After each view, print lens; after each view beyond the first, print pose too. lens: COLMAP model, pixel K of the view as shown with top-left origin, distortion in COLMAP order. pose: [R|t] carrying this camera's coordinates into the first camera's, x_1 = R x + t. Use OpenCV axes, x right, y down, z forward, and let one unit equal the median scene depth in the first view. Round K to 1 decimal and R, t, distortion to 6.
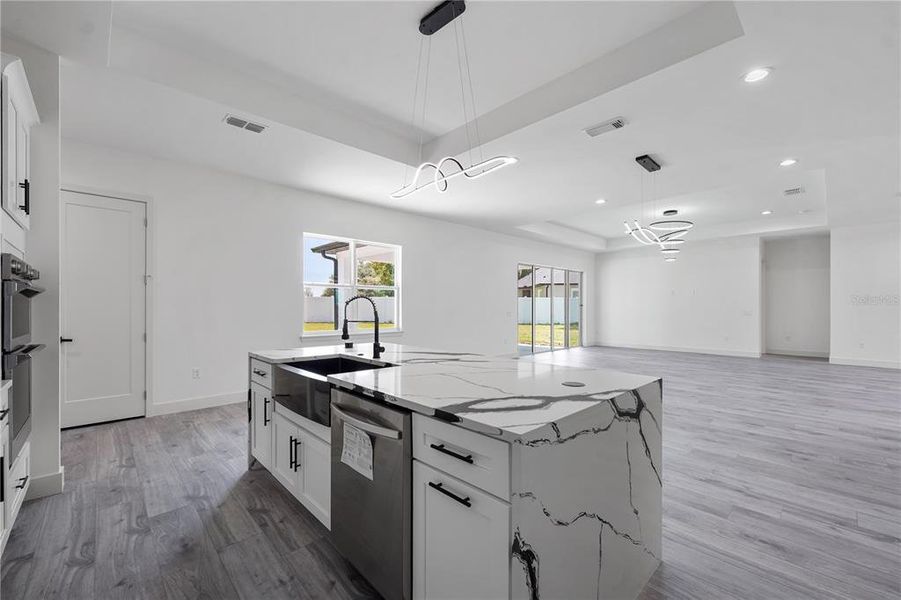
lens RADIAL K [[366.9, 0, 453.2], [0, 366.9, 301.8], [0, 0, 1]] dist [0.000174, 0.000186]
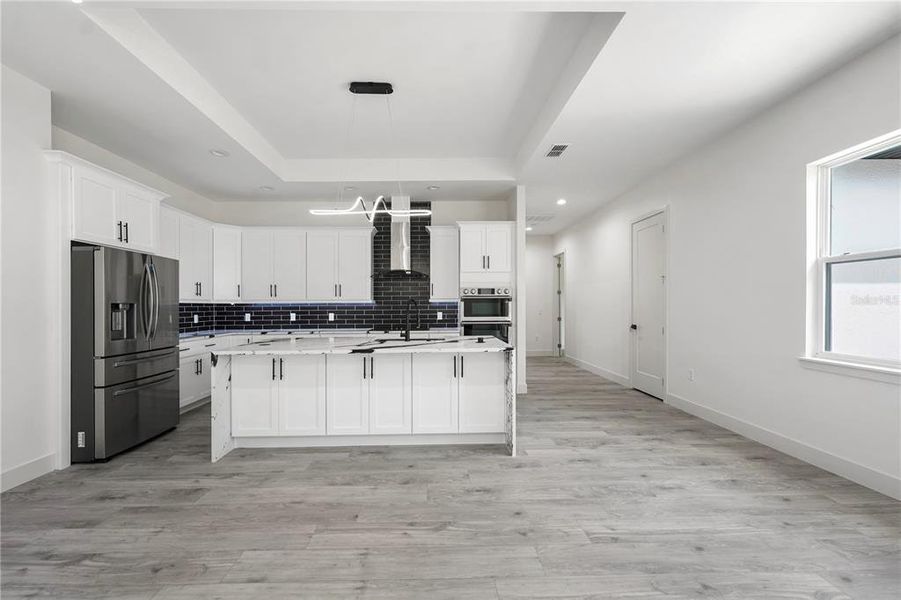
lens RADIAL K [[366.9, 0, 436.3], [0, 366.9, 306.9], [0, 0, 1]] dist [0.000174, 0.000186]
pose [[-0.687078, 0.006575, -0.726554, 0.677255], [0.012043, 0.999925, -0.002340, 0.018832], [0.726484, -0.010357, -0.687105, 1.812479]]
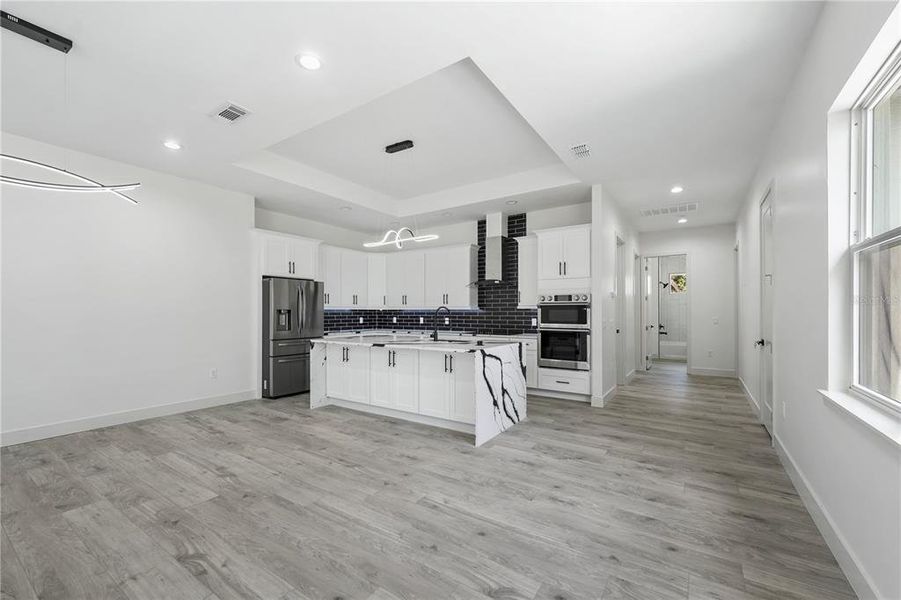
lens RADIAL K [[366.9, 0, 442.8], [0, 366.9, 311.4], [0, 0, 1]] dist [0.000174, 0.000186]
pose [[-0.979898, -0.000943, -0.199497, 0.104343], [0.001161, 0.999945, -0.010427, 0.024025], [0.199496, -0.010449, -0.979843, 2.393029]]
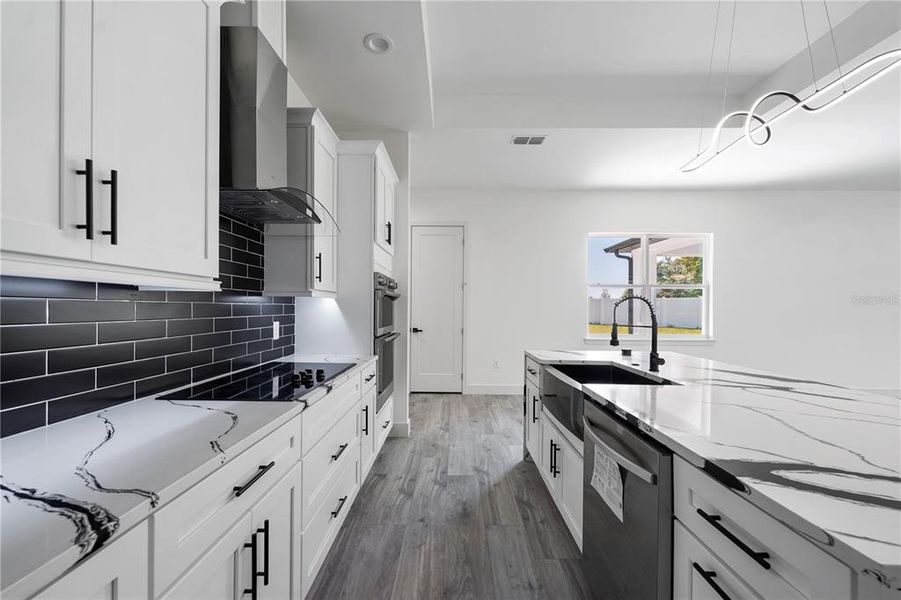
lens RADIAL K [[366.9, 0, 447.8], [0, 366.9, 304.9], [0, 0, 1]] dist [0.000174, 0.000186]
pose [[0.707082, 0.000078, -0.707131, 0.057238], [0.002312, 0.999994, 0.002422, 0.001505], [0.707128, -0.003347, 0.707078, 0.108351]]
